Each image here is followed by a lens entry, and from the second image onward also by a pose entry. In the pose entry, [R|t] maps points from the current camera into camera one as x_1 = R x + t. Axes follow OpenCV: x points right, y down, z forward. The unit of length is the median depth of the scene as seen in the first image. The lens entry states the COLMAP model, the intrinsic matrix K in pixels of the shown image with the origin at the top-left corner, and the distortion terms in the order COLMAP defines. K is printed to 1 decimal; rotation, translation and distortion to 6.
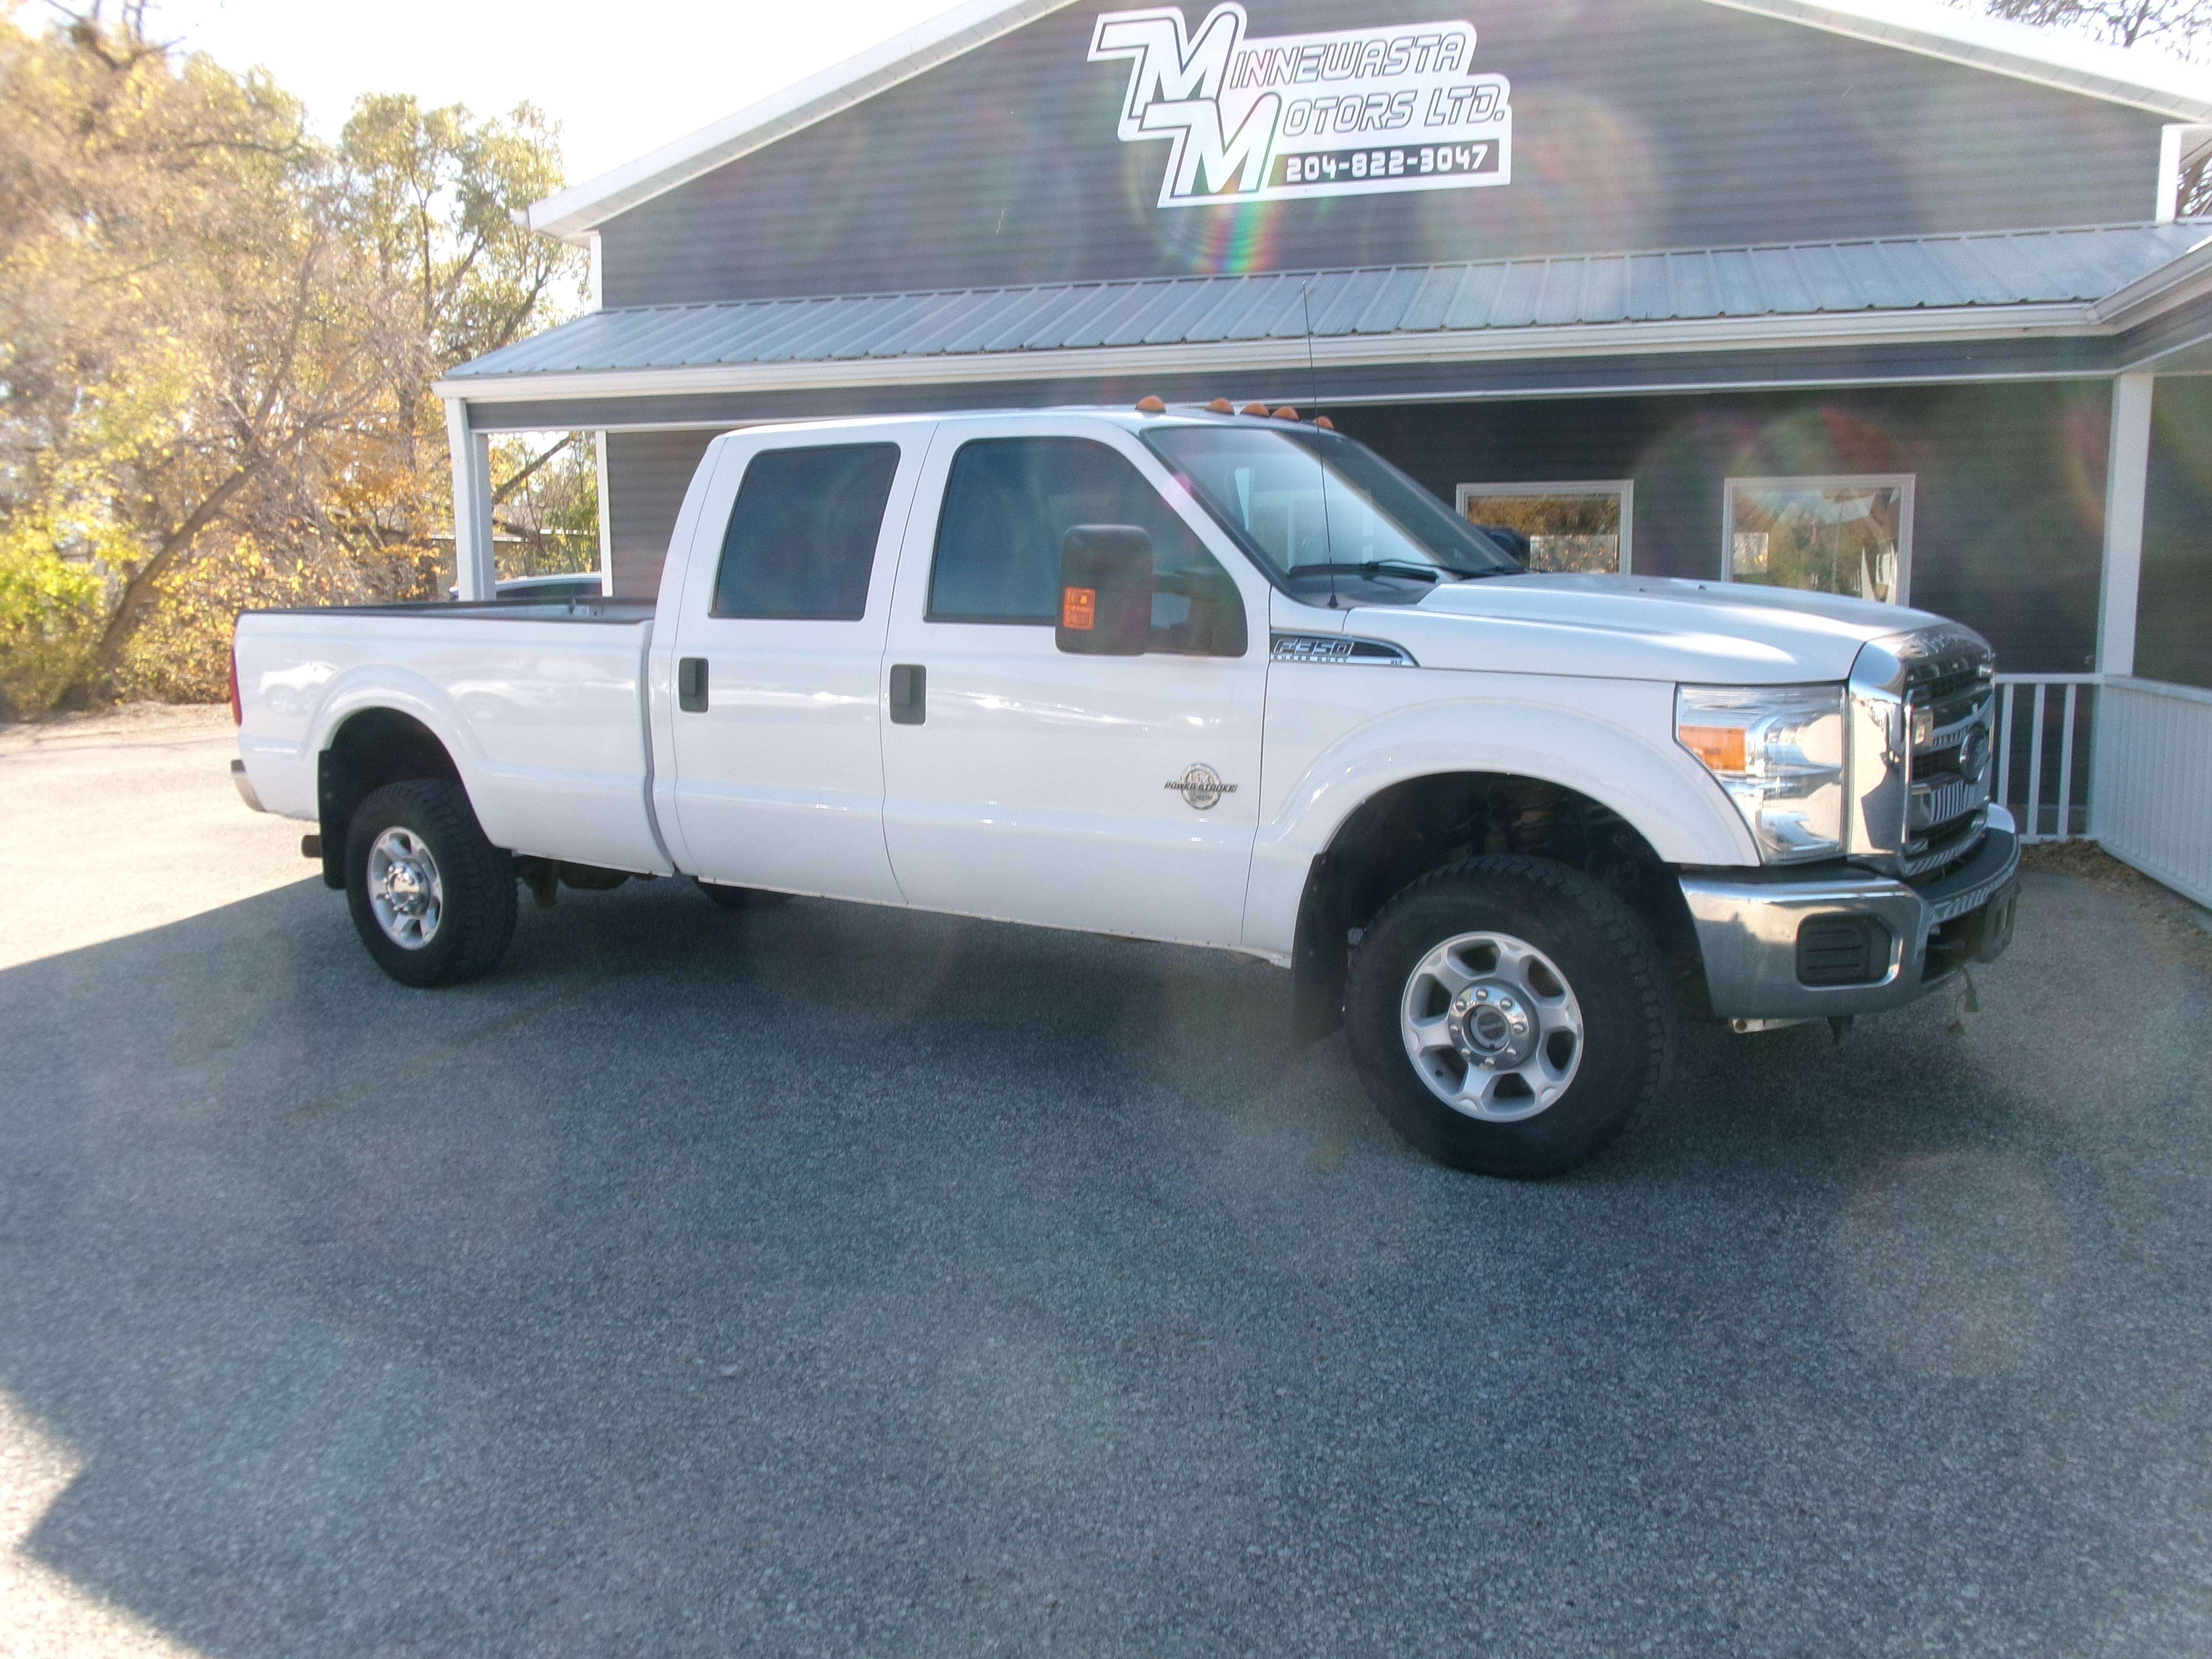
lens RADIAL K [[1805.6, 0, 1110.7], [0, 1805.6, 846.8], [0, 0, 1]] dist [-0.009398, -0.000003]
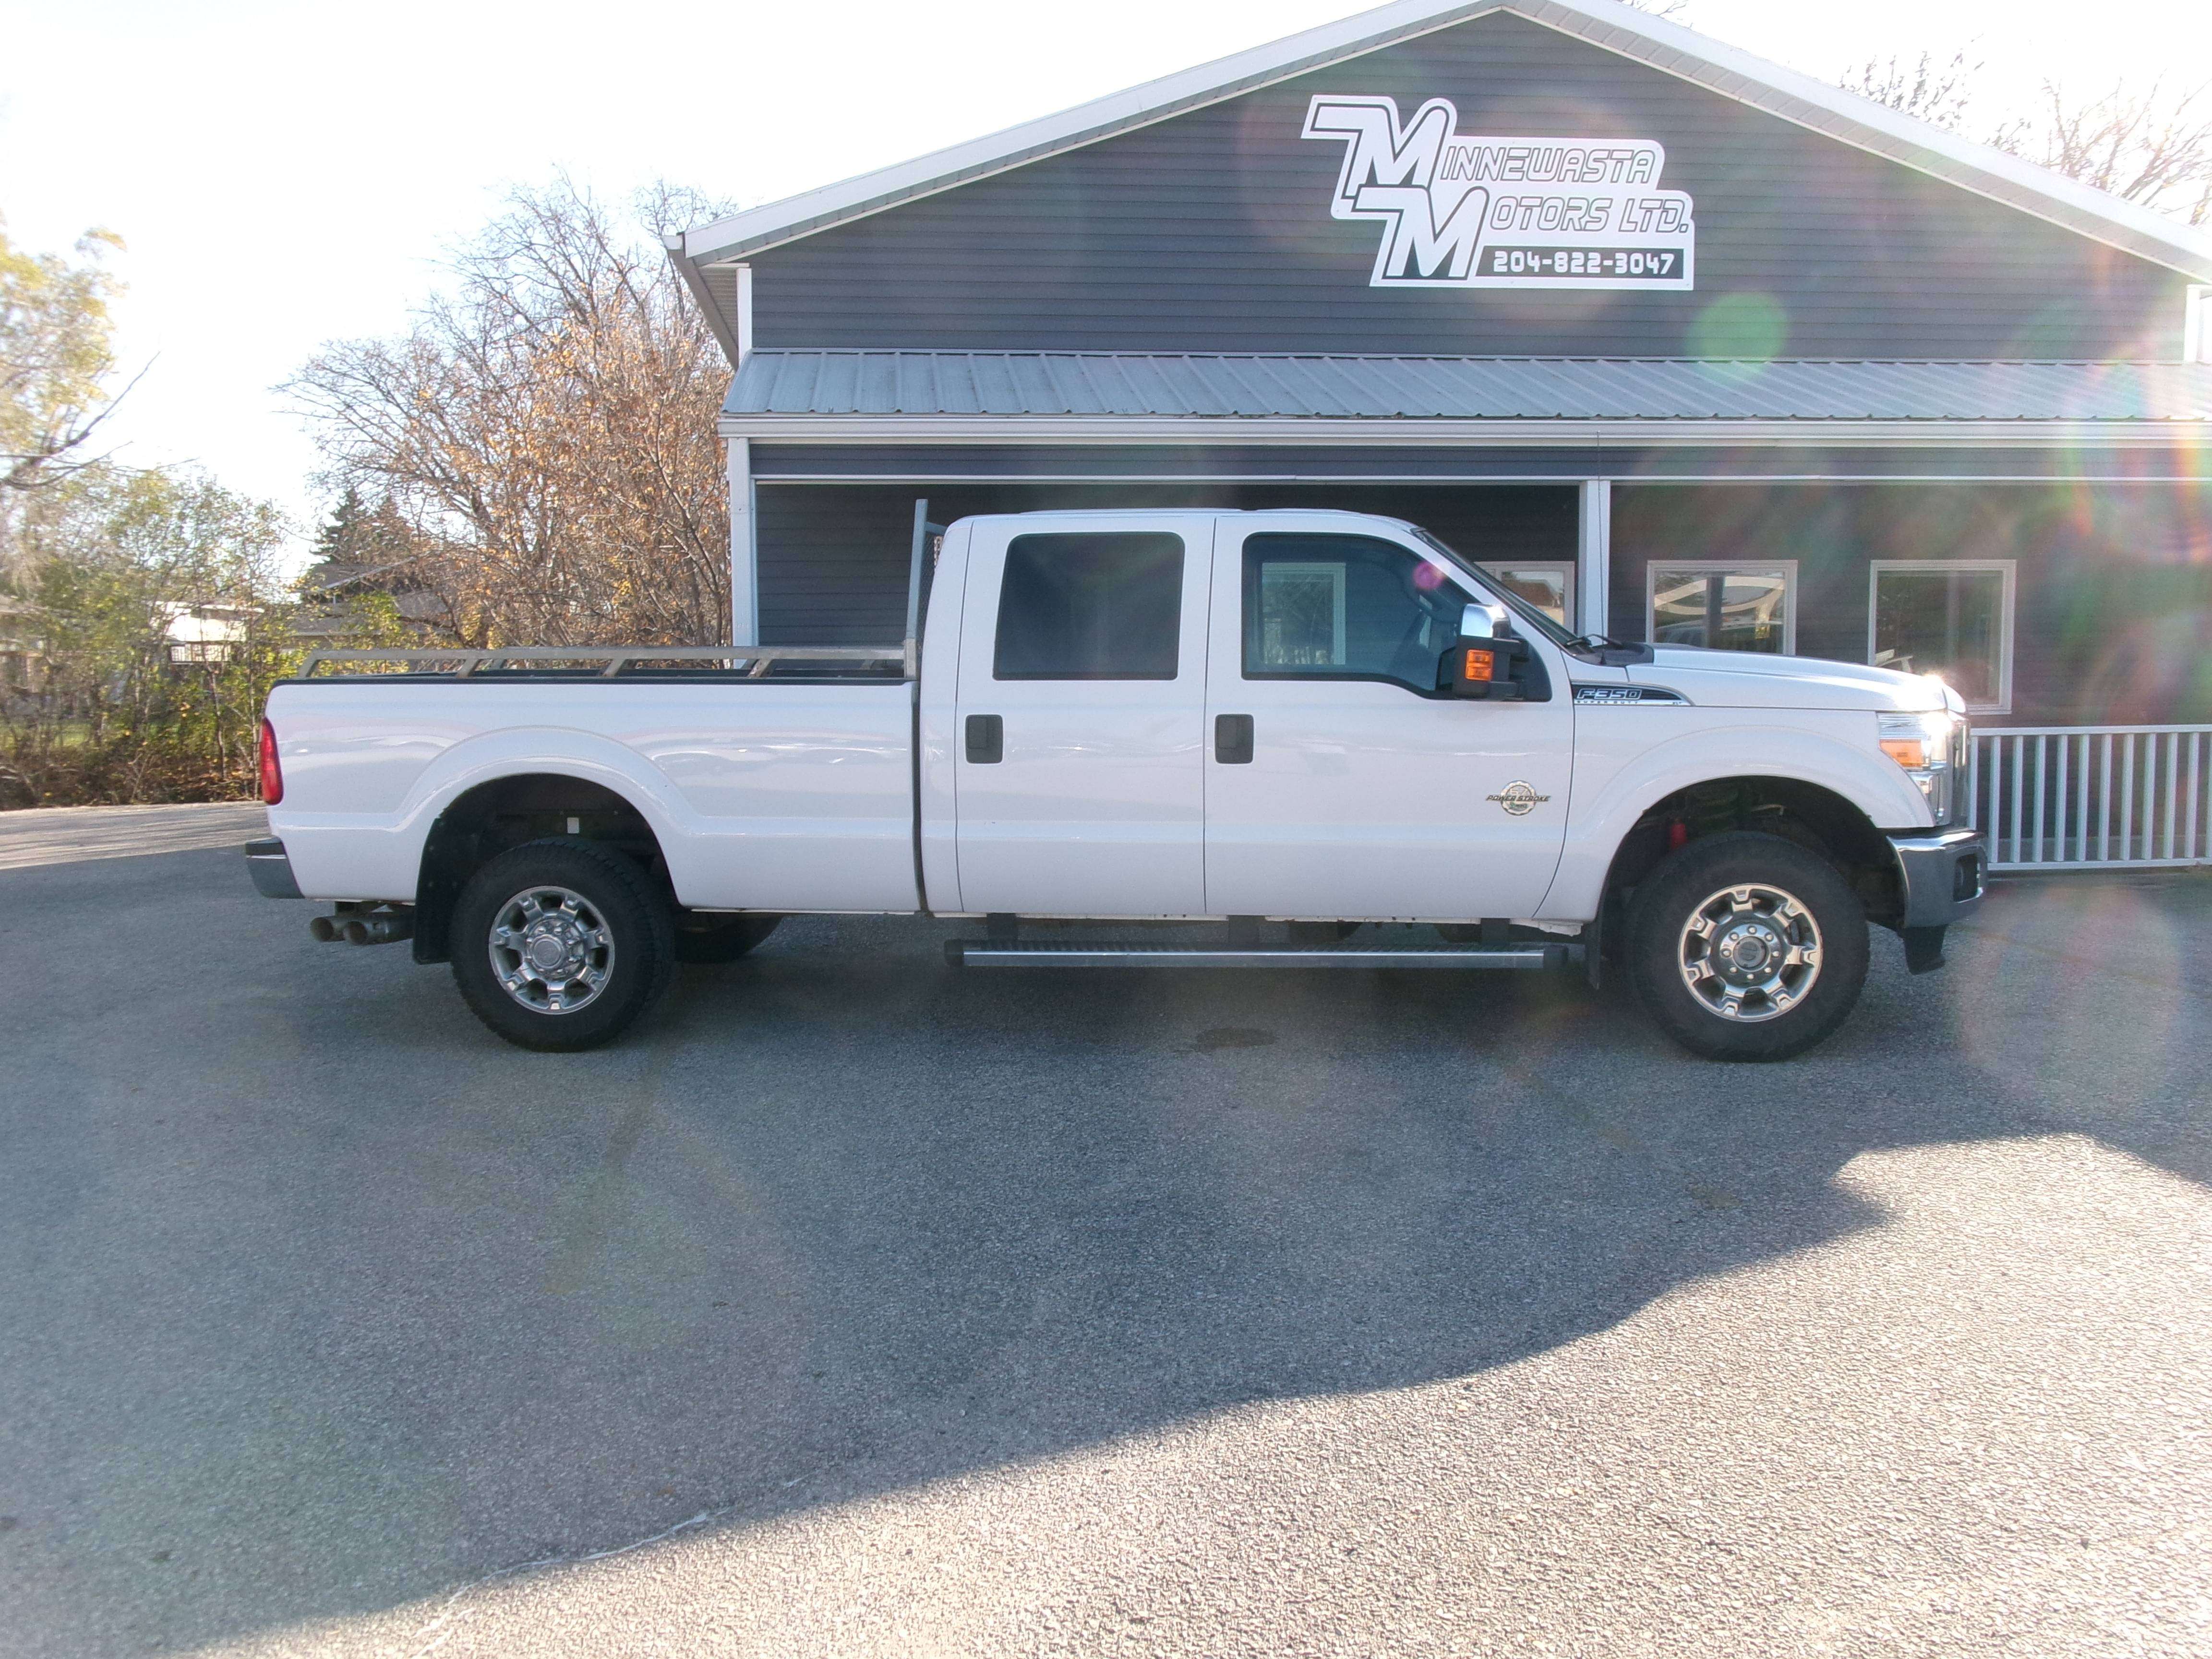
lens RADIAL K [[1805.6, 0, 1110.7], [0, 1805.6, 846.8], [0, 0, 1]] dist [-0.009398, -0.000003]
pose [[0.930747, -0.036346, 0.363854, -0.516733], [0.054112, 0.997783, -0.038750, -0.005869], [-0.361638, 0.055755, 0.930650, 0.123483]]
